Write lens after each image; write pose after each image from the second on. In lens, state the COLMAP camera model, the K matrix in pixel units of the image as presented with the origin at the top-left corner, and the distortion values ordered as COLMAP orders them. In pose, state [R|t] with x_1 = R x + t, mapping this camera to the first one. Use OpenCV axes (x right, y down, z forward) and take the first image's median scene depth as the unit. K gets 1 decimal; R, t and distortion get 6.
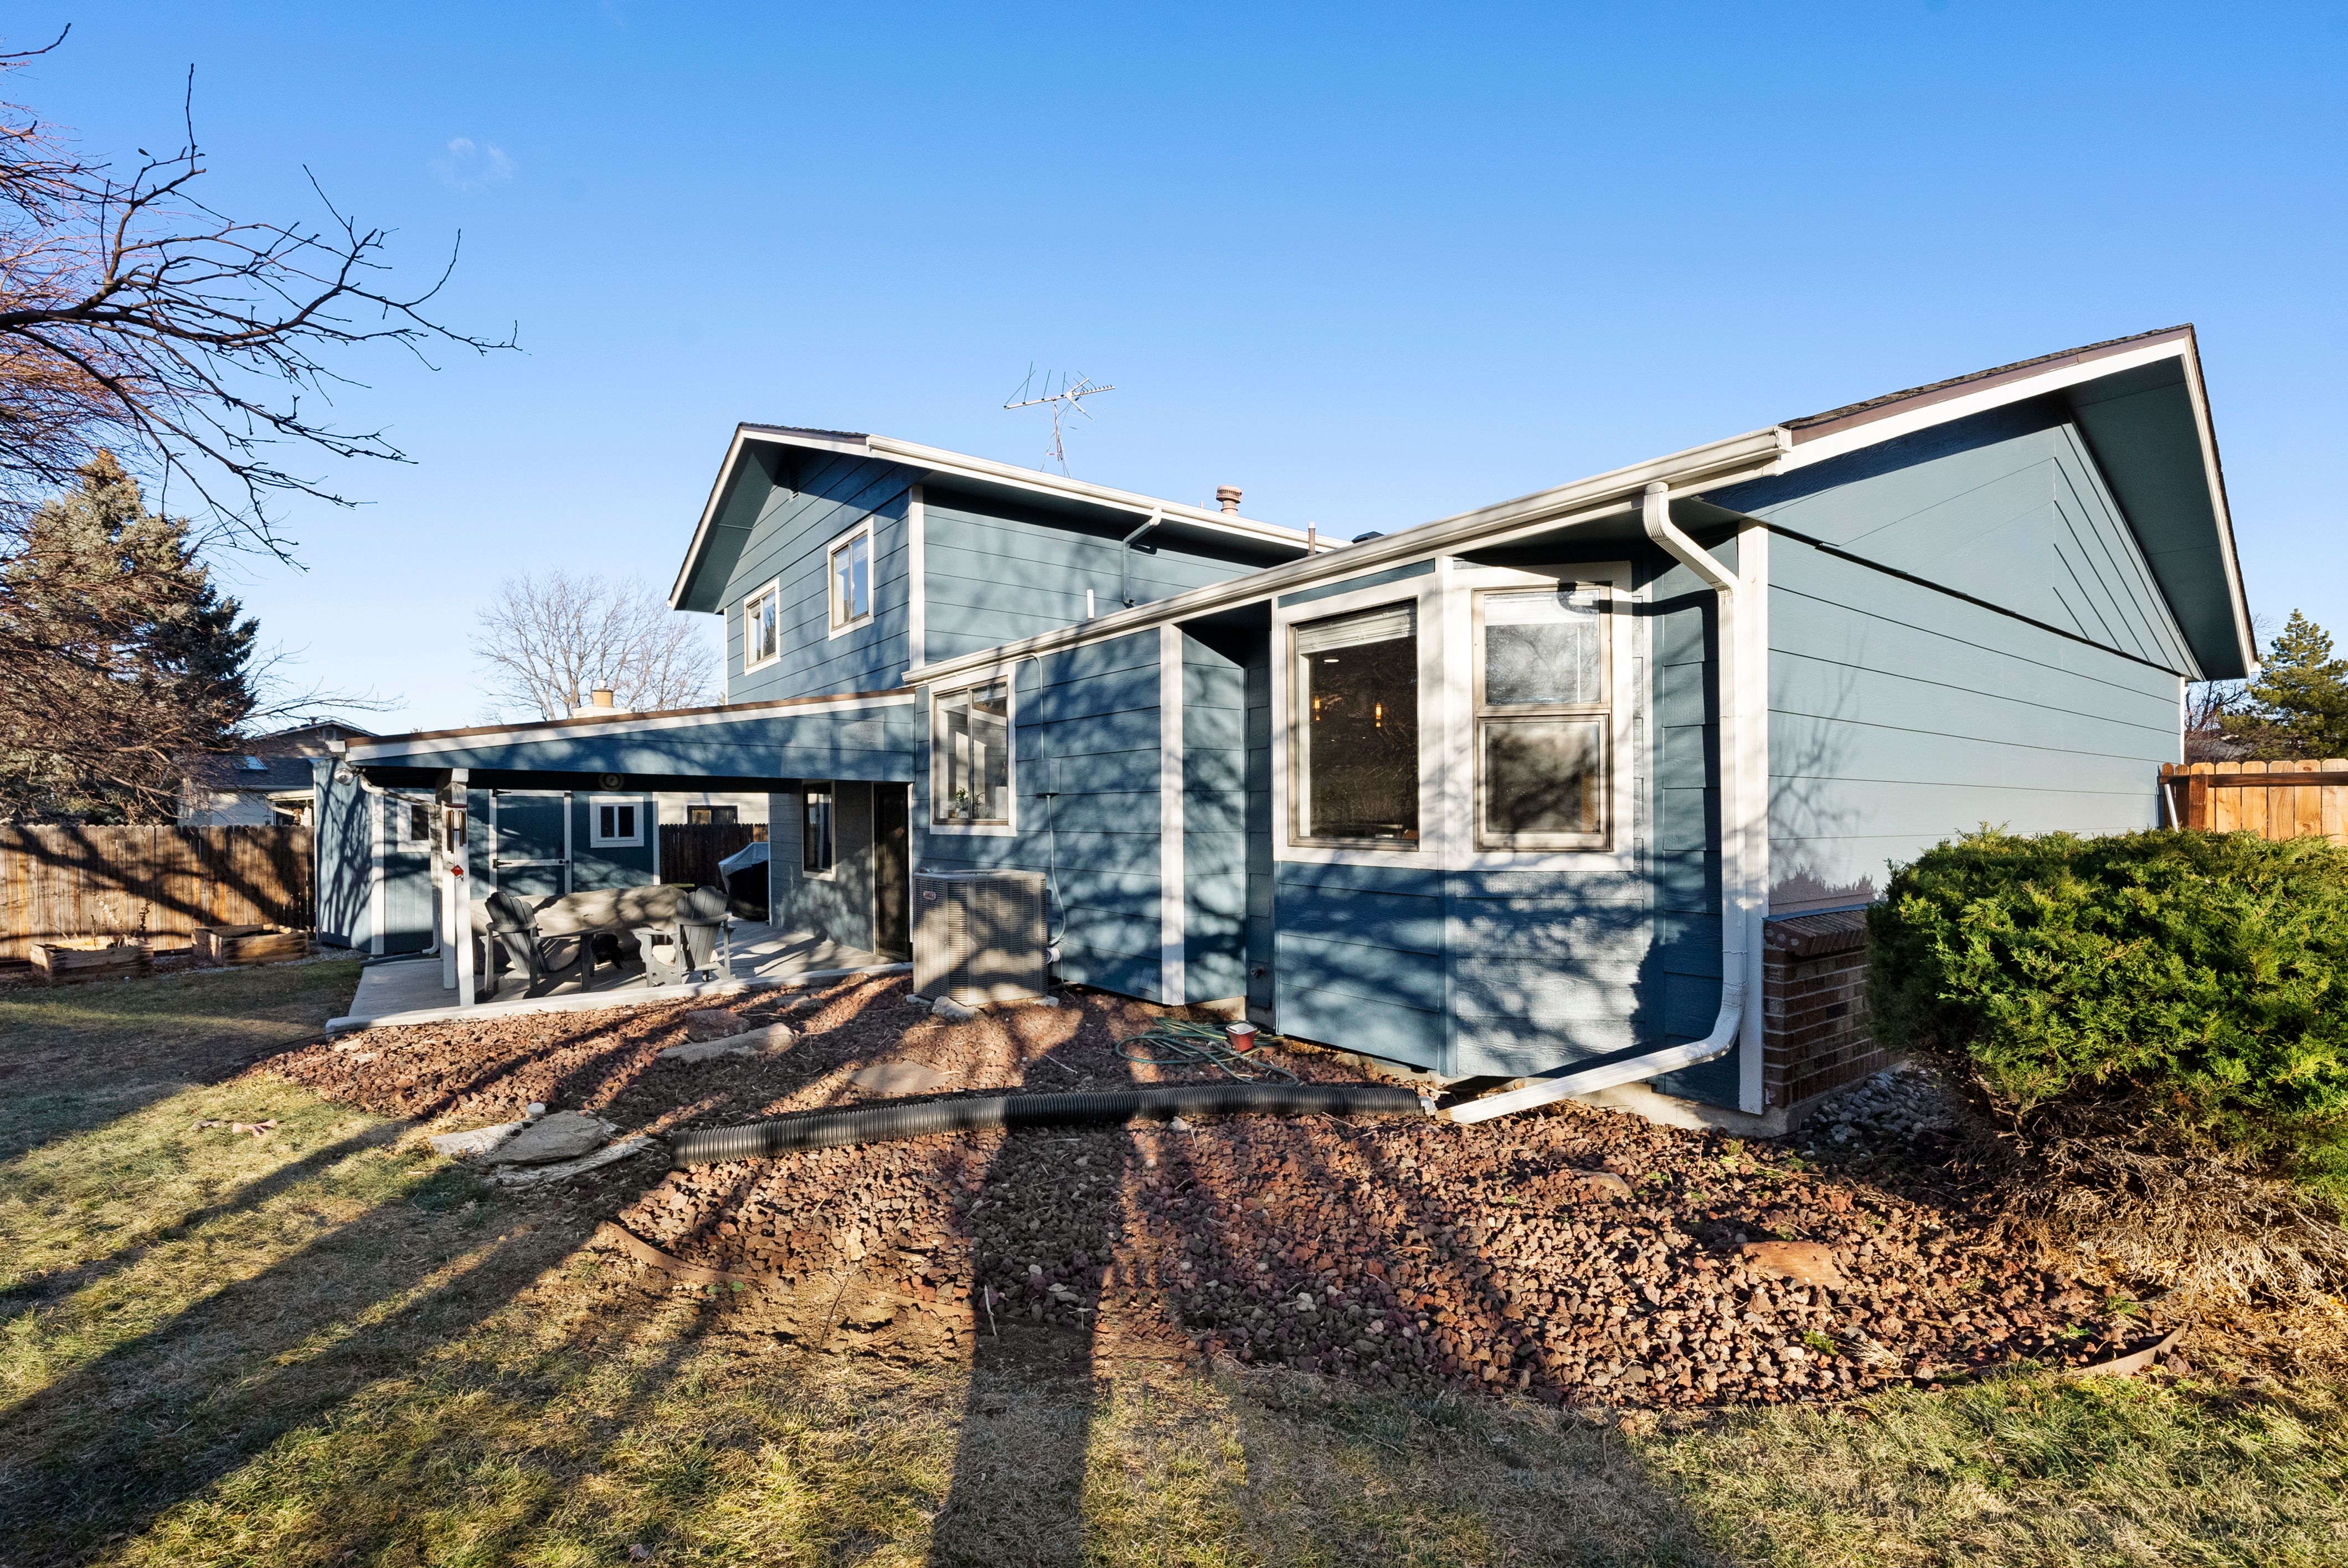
lens RADIAL K [[992.3, 0, 1154.3], [0, 992.3, 801.6], [0, 0, 1]] dist [-0.001898, 0.000122]
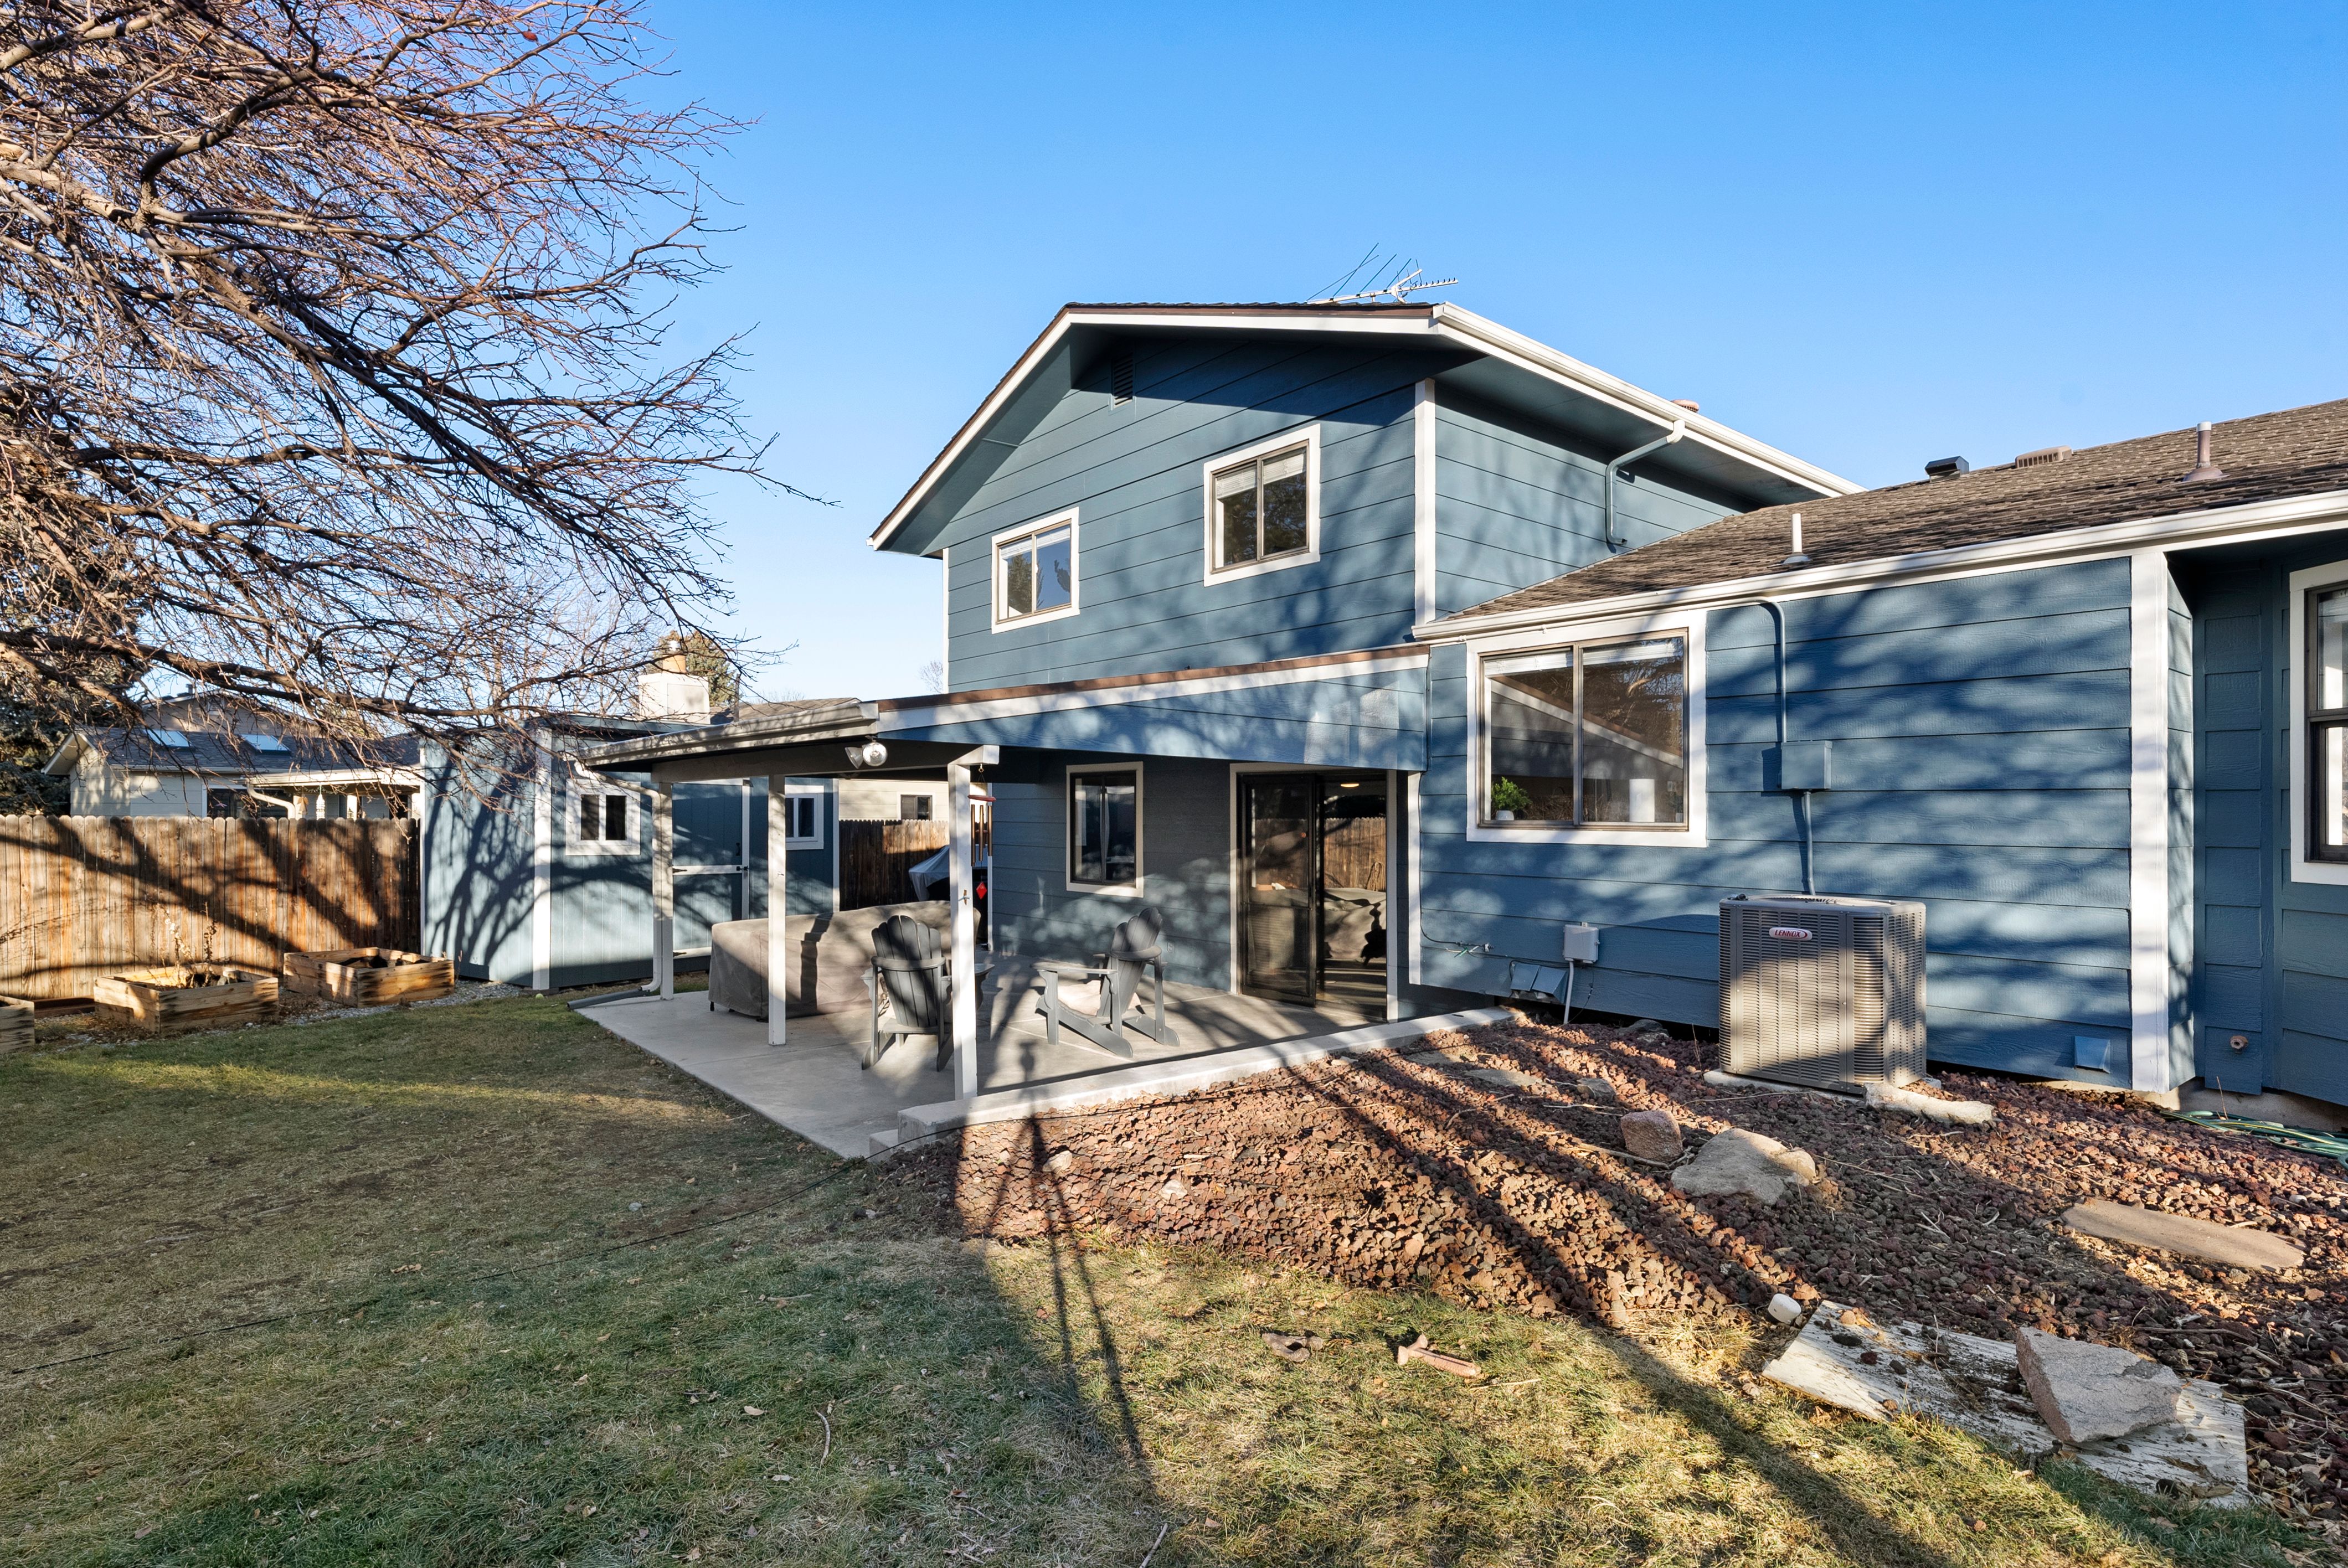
lens RADIAL K [[1164.0, 0, 1159.4], [0, 1164.0, 798.7], [0, 0, 1]] dist [0.005415, -0.002790]
pose [[0.999064, 0.011347, 0.041735, -0.354855], [-0.011479, 0.999930, 0.002936, -0.001983], [-0.041699, -0.003413, 0.999124, 0.096973]]
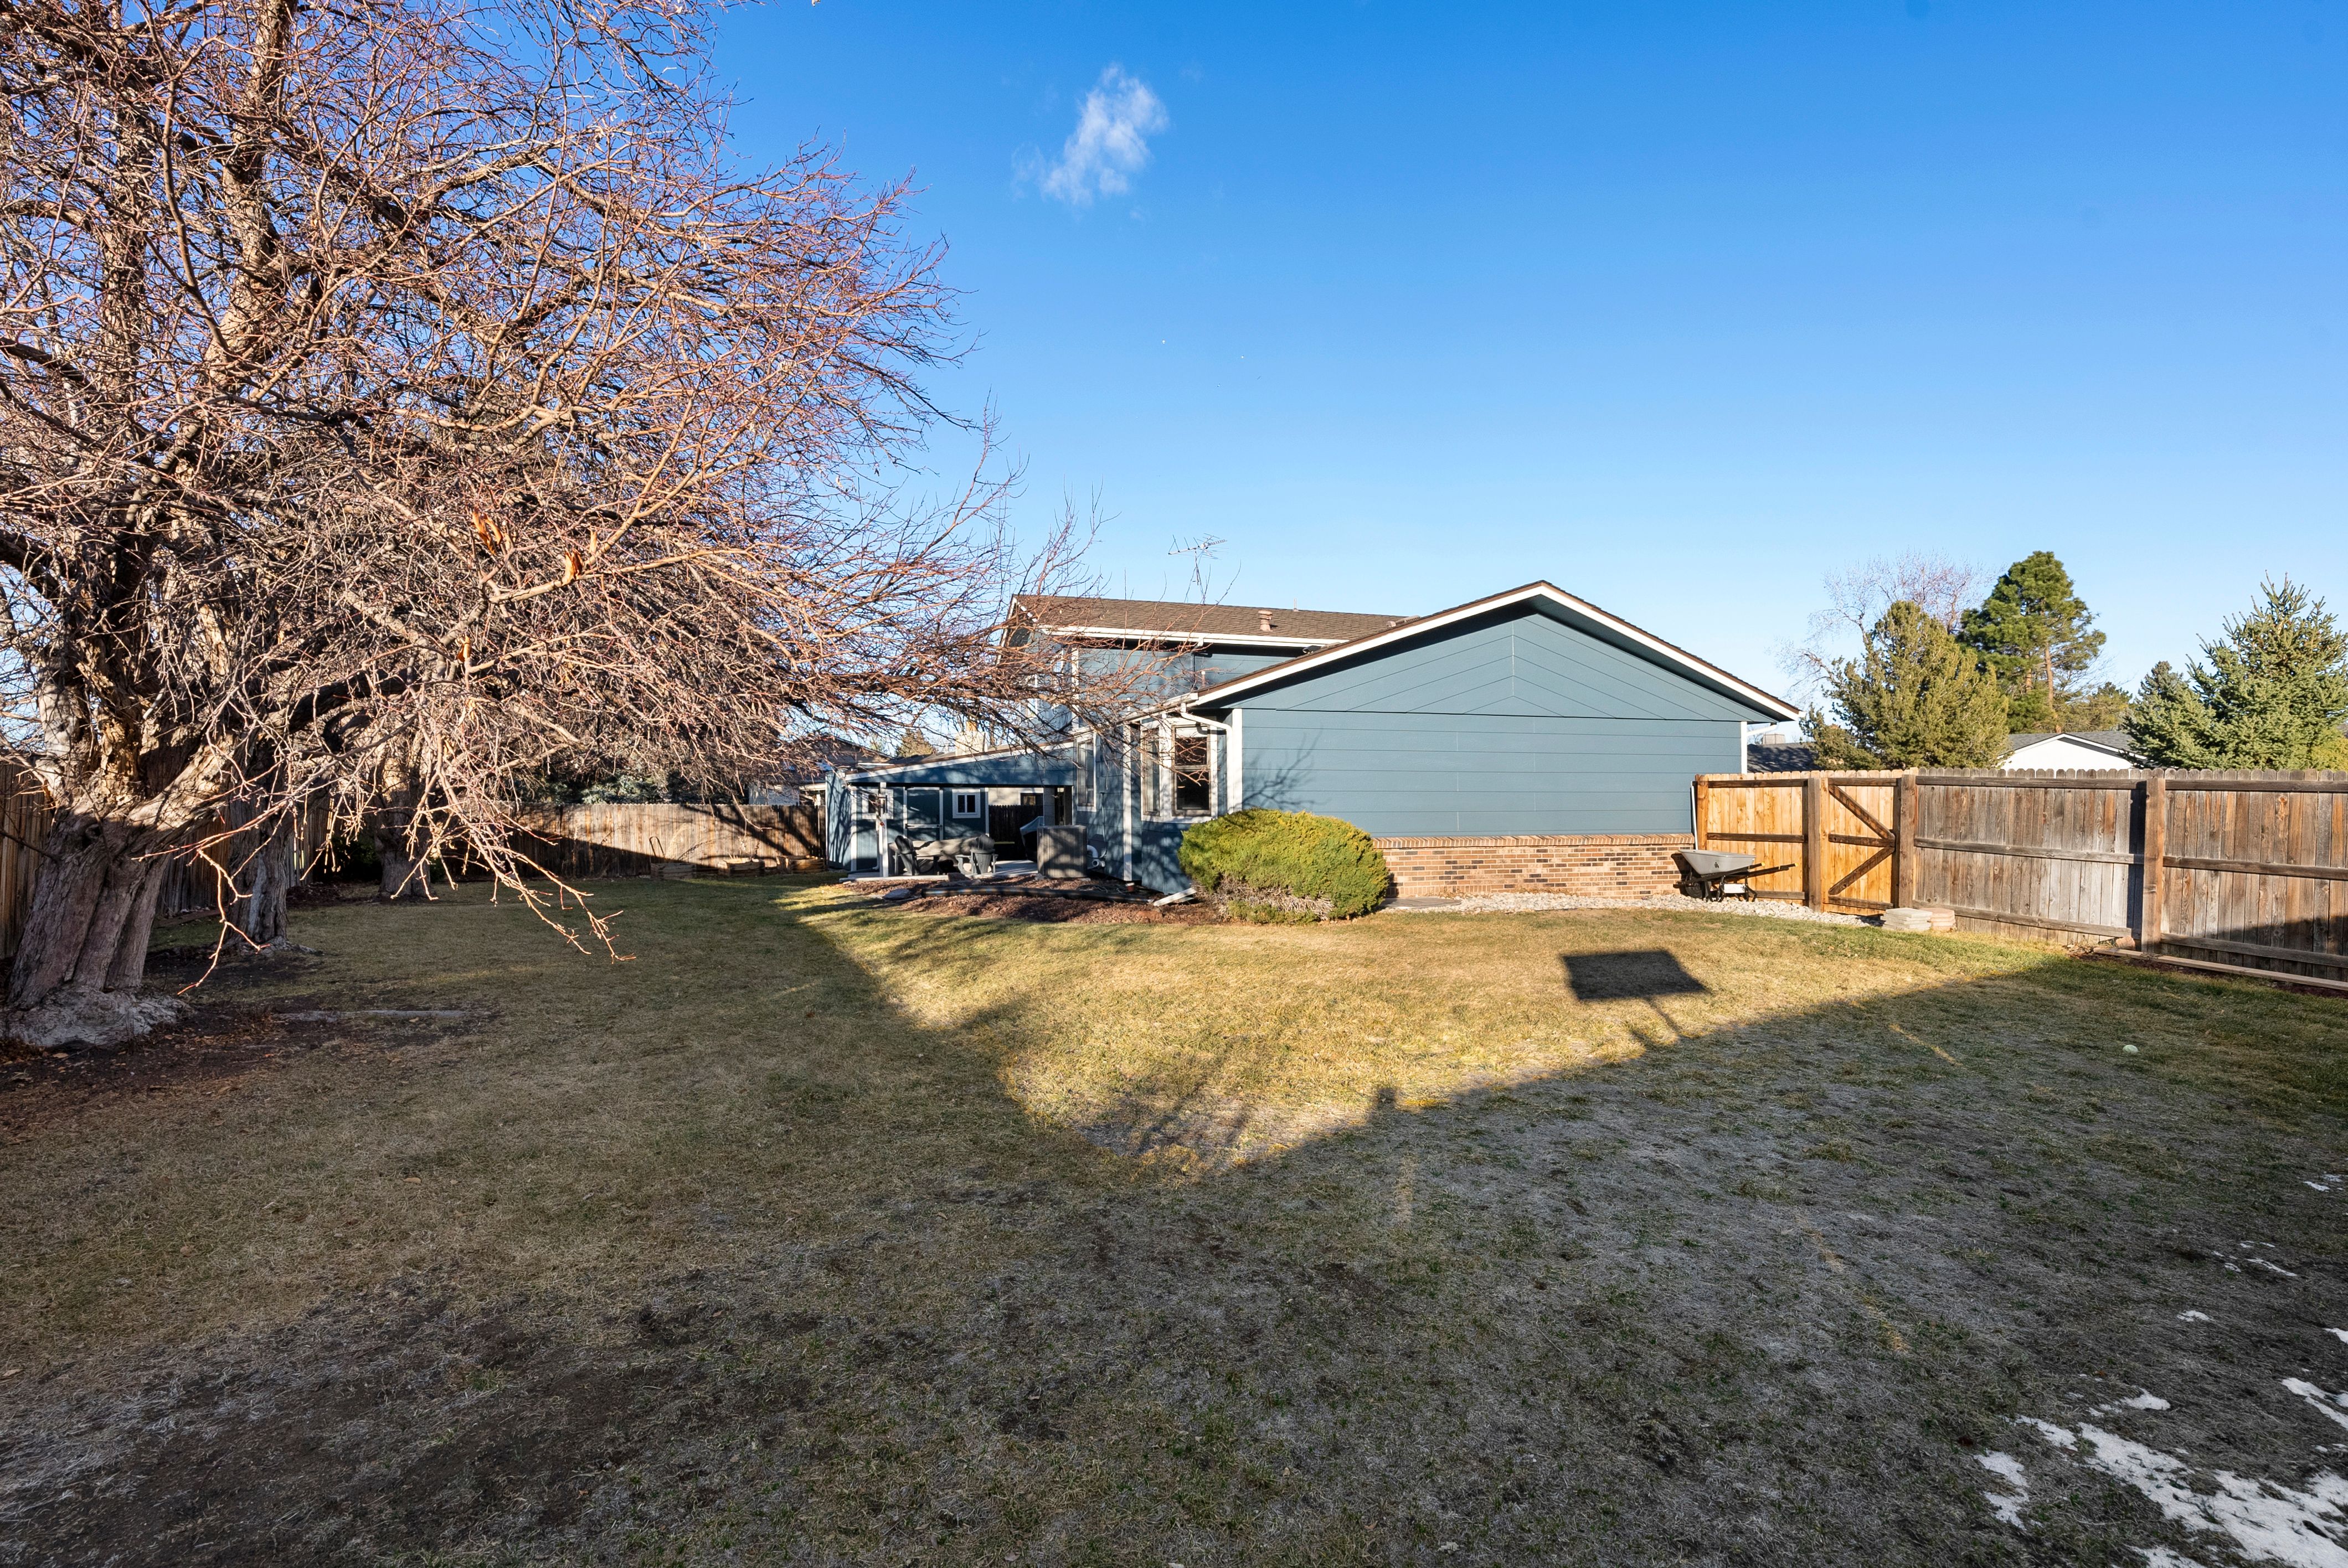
lens RADIAL K [[992.3, 0, 1182.1], [0, 992.3, 790.7], [0, 0, 1]] dist [-0.001898, 0.000122]
pose [[0.943624, 0.002727, -0.331008, 0.492239], [-0.002333, 0.999996, 0.001589, -0.008710], [0.331011, -0.000728, 0.943627, -0.657027]]
